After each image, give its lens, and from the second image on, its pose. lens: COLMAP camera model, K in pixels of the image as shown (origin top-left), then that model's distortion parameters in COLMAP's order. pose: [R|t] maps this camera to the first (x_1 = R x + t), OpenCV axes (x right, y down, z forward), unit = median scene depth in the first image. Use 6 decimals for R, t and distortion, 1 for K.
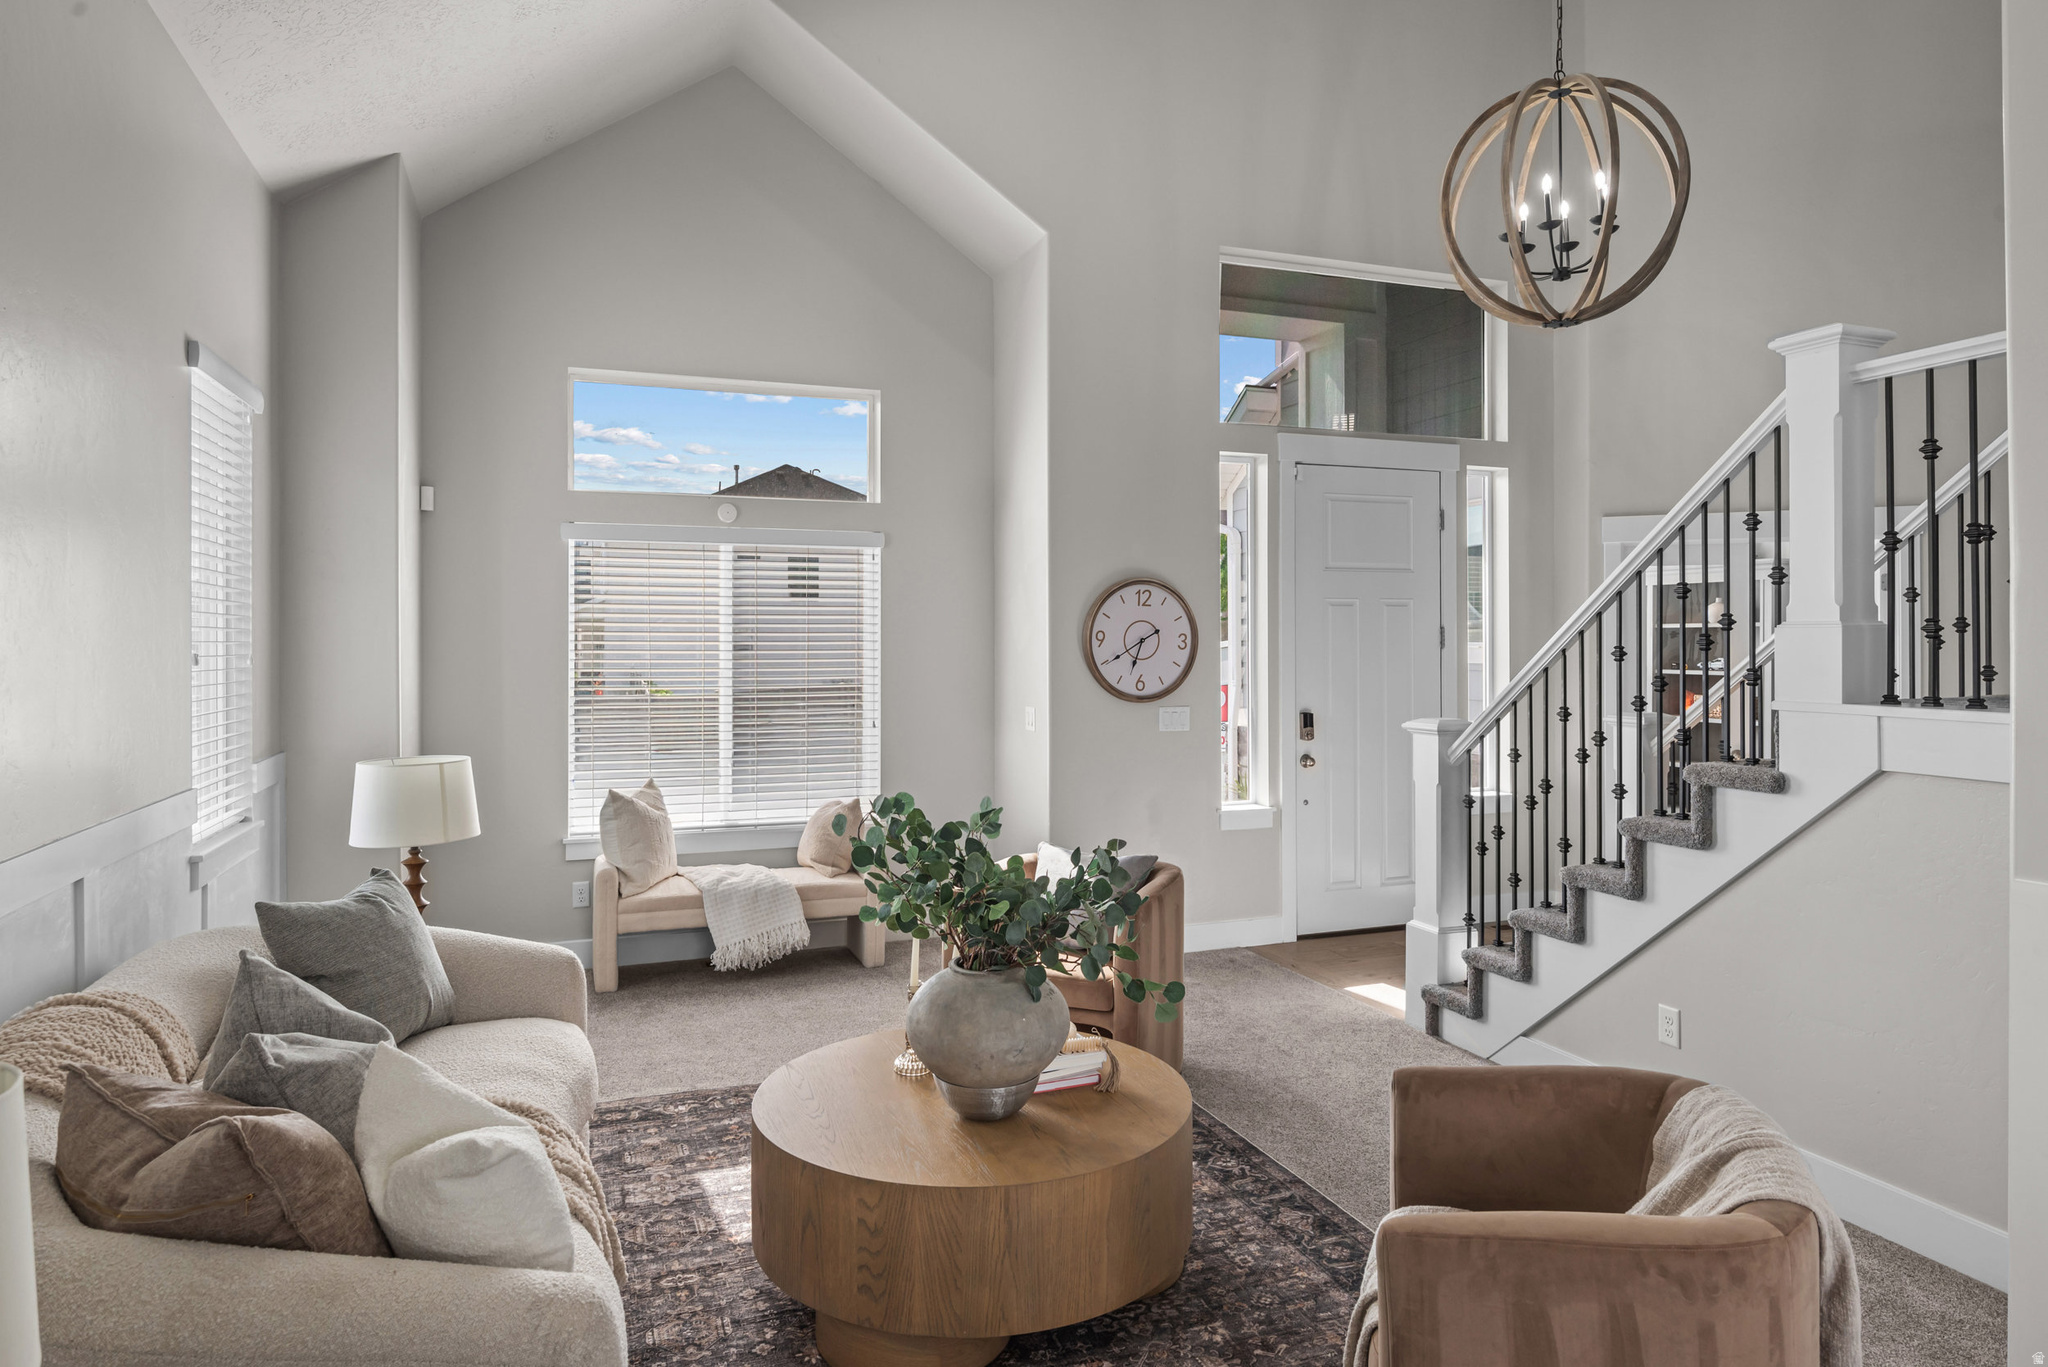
lens RADIAL K [[1190.6, 0, 1028.8], [0, 1190.6, 635.0], [0, 0, 1]] dist [0.002378, 0.000386]
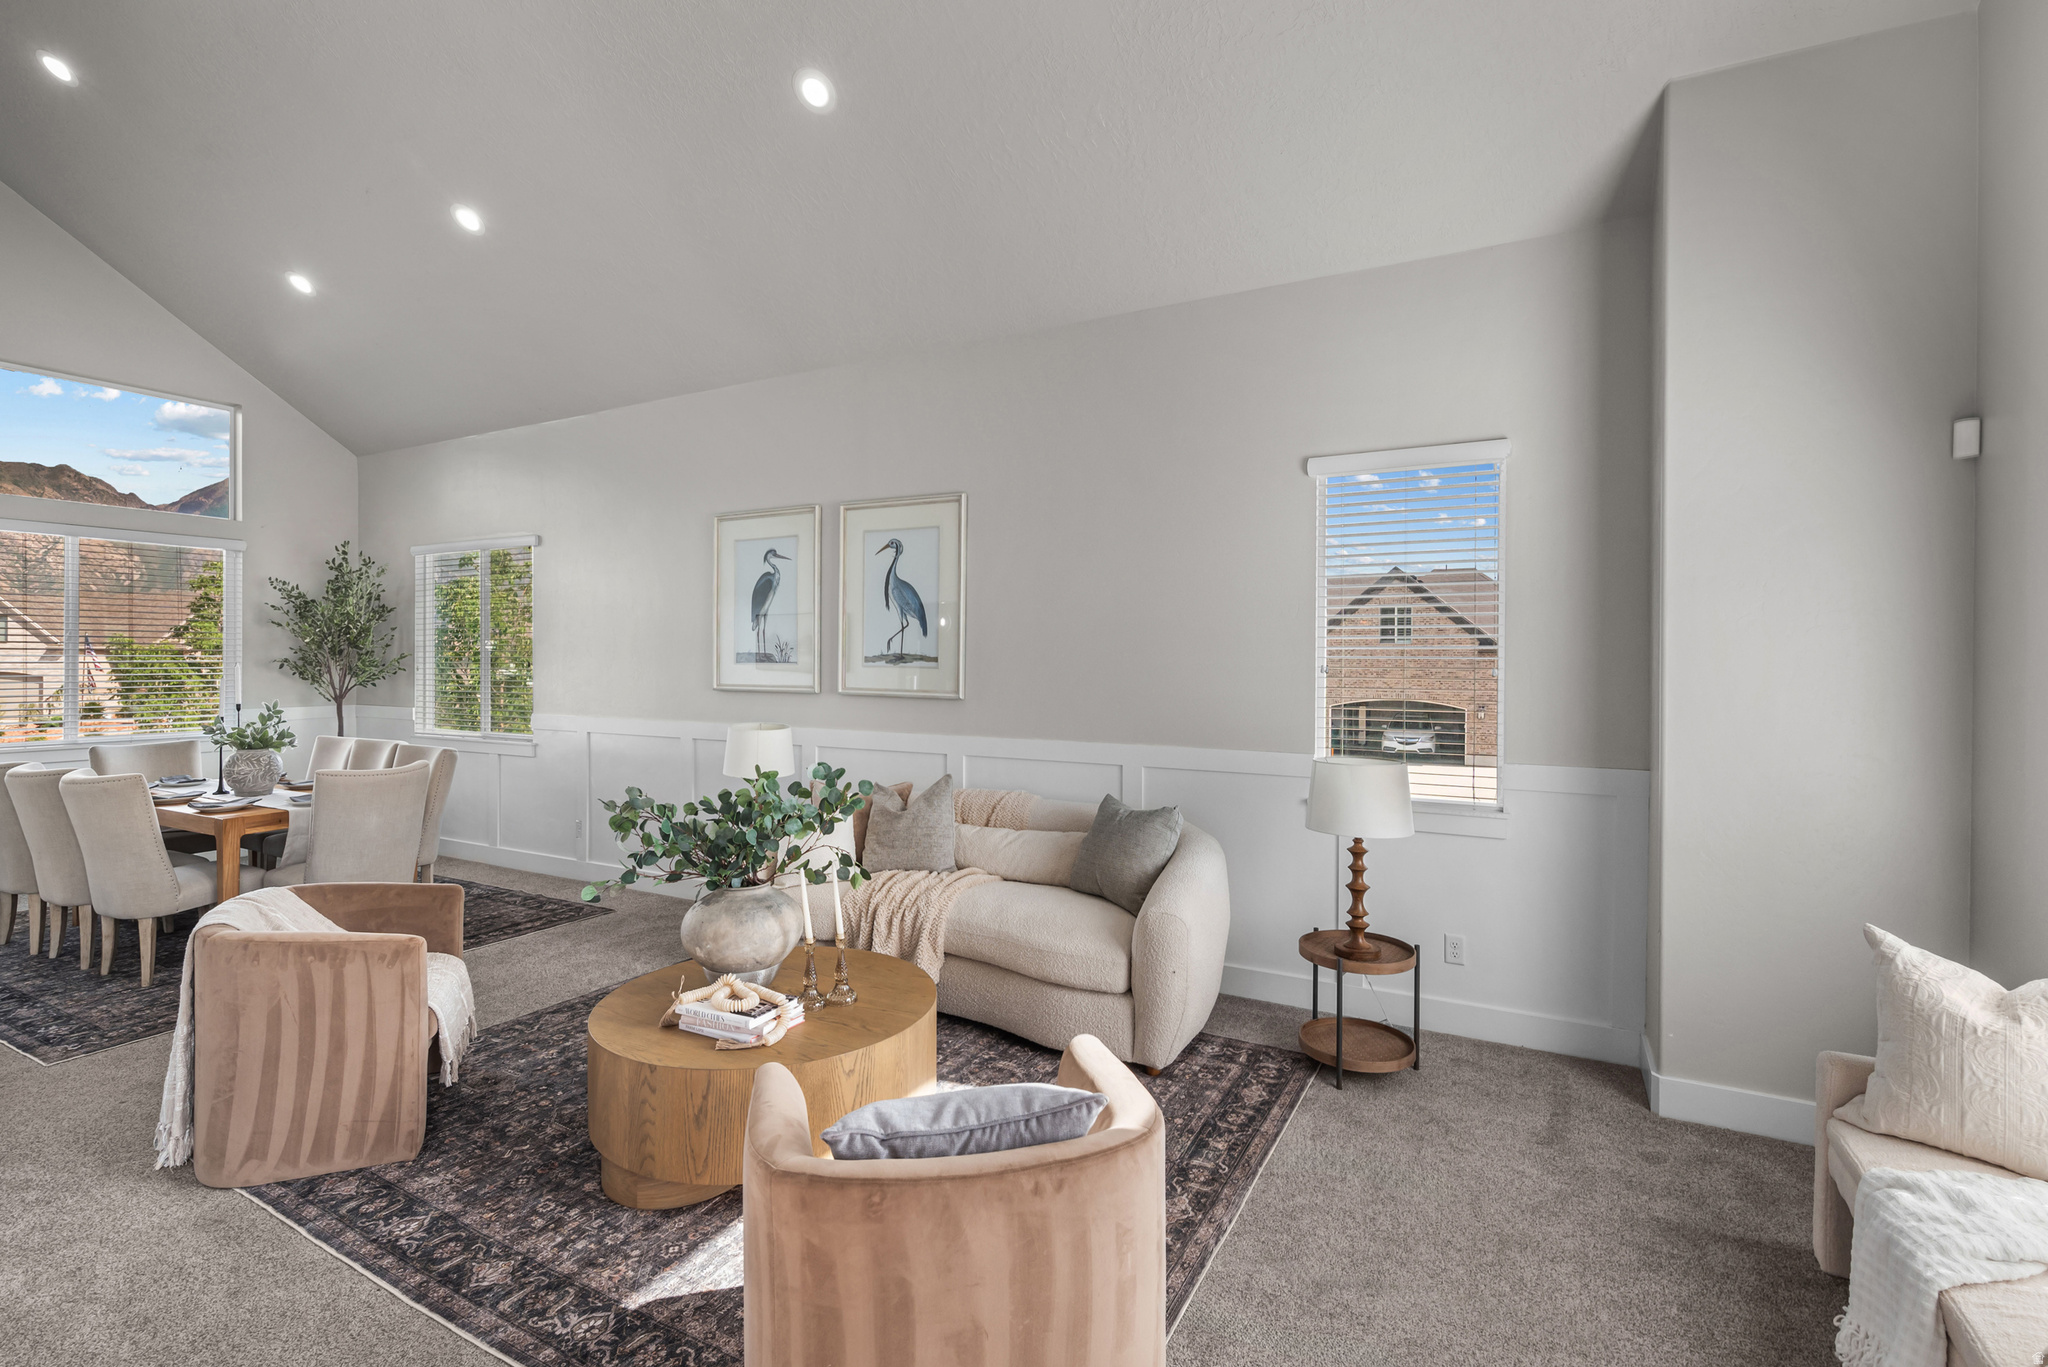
lens RADIAL K [[950.0, 0, 1022.5], [0, 950.0, 674.2], [0, 0, 1]] dist [-0.003561, -0.001327]
pose [[-0.761116, -0.000206, -0.648616, 0.382760], [-0.004114, 0.999981, 0.004509, 0.023824], [0.648603, 0.006100, -0.761103, 1.802172]]
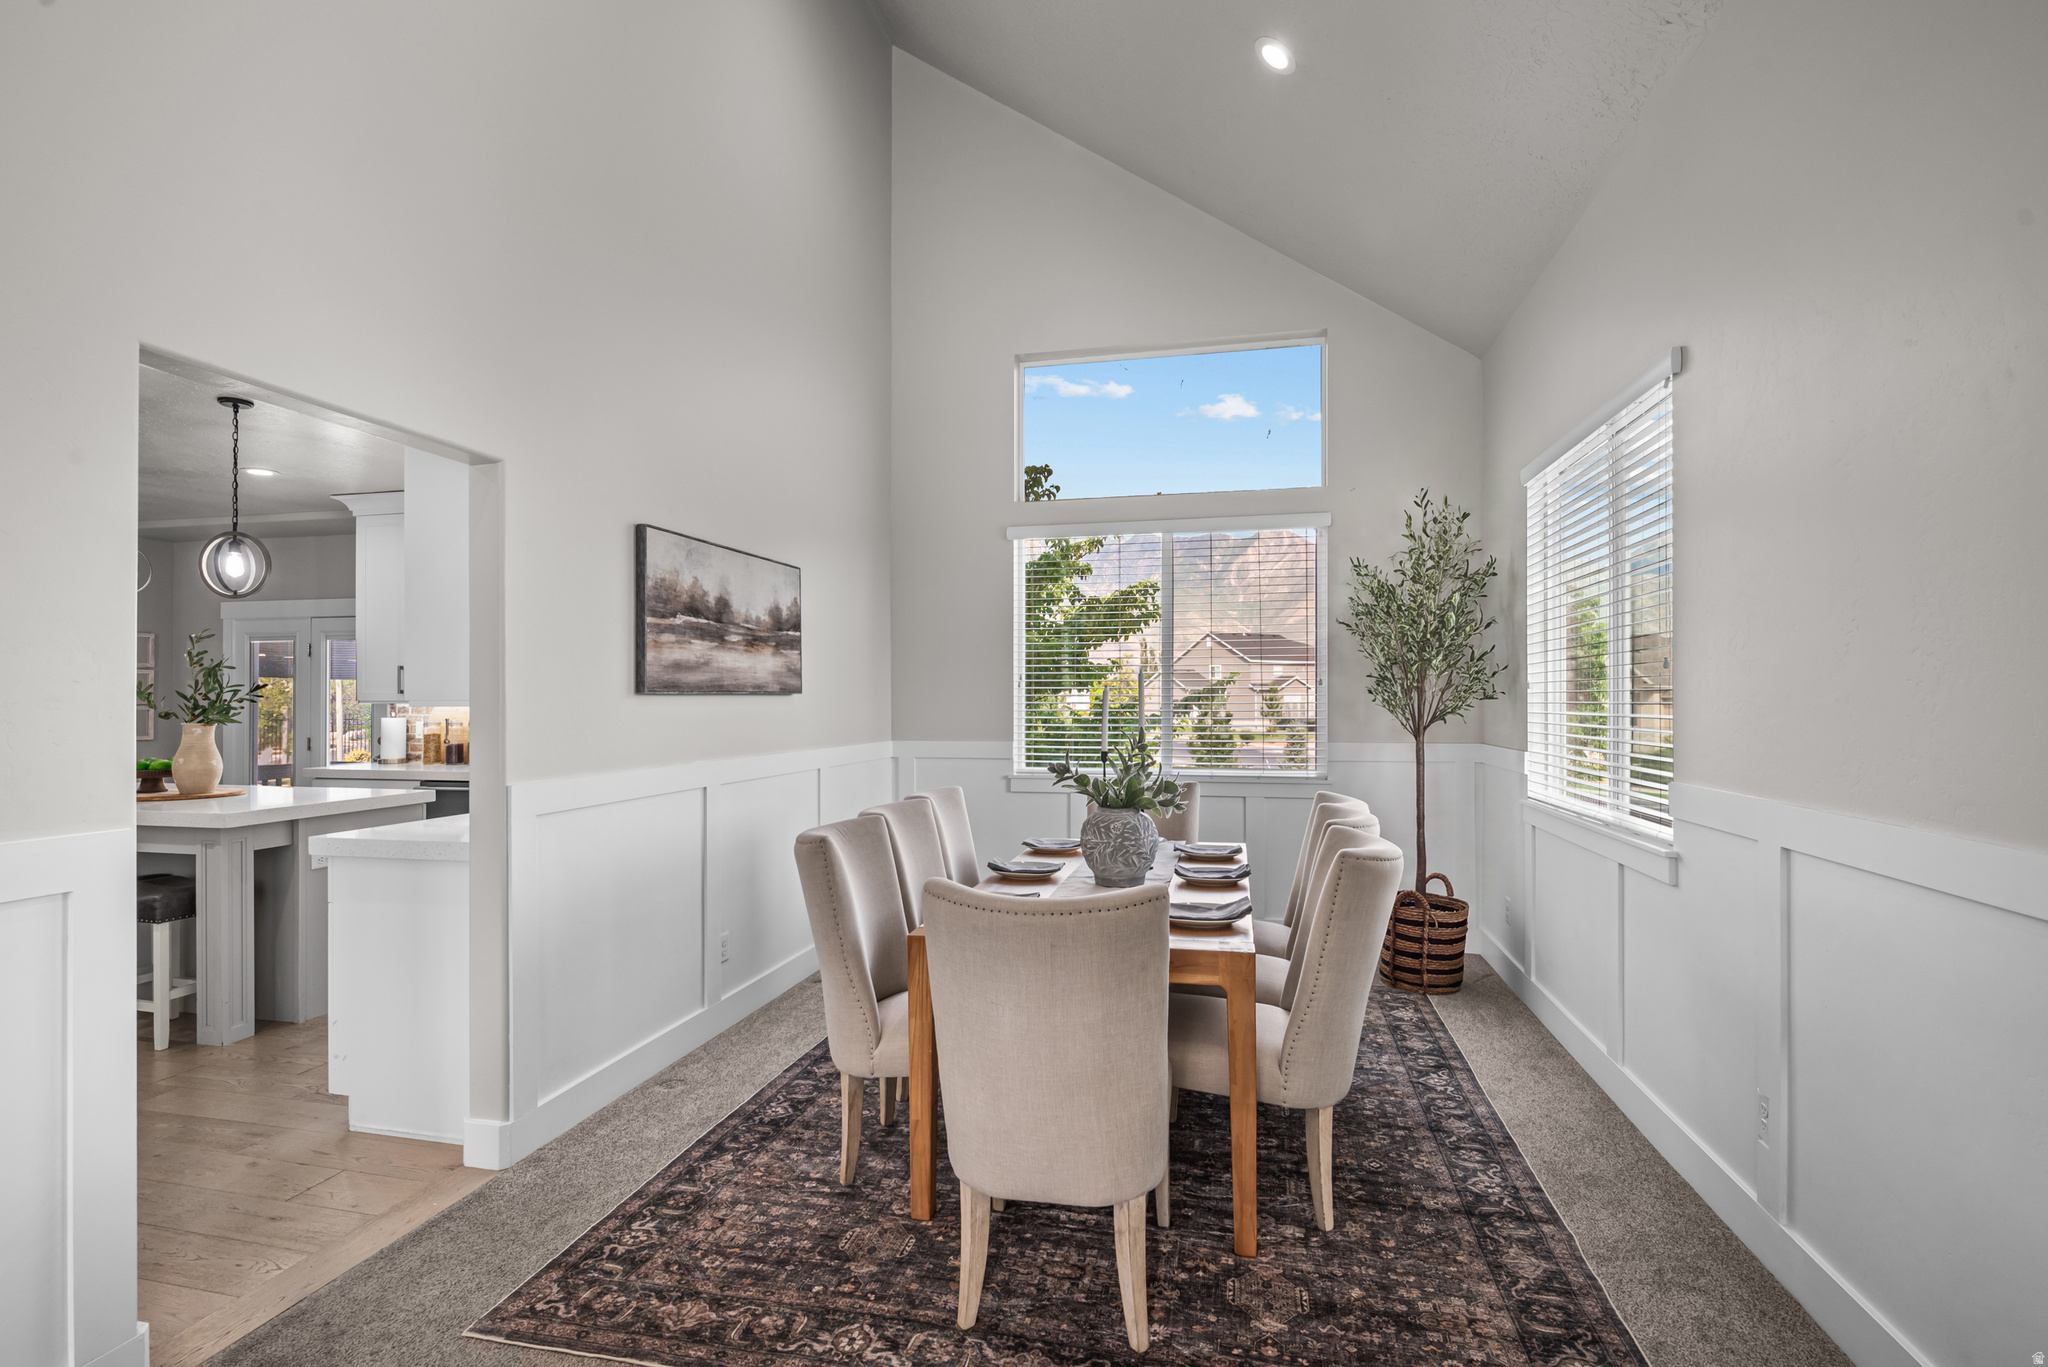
lens RADIAL K [[891.2, 0, 1026.1], [0, 891.2, 699.7], [0, 0, 1]] dist [-0.001020, 0.000367]
pose [[-0.815461, 0.006998, 0.578769, -0.125872], [0.002387, 0.999959, -0.008727, 0.058776], [-0.578807, -0.005735, -0.815445, 0.537670]]
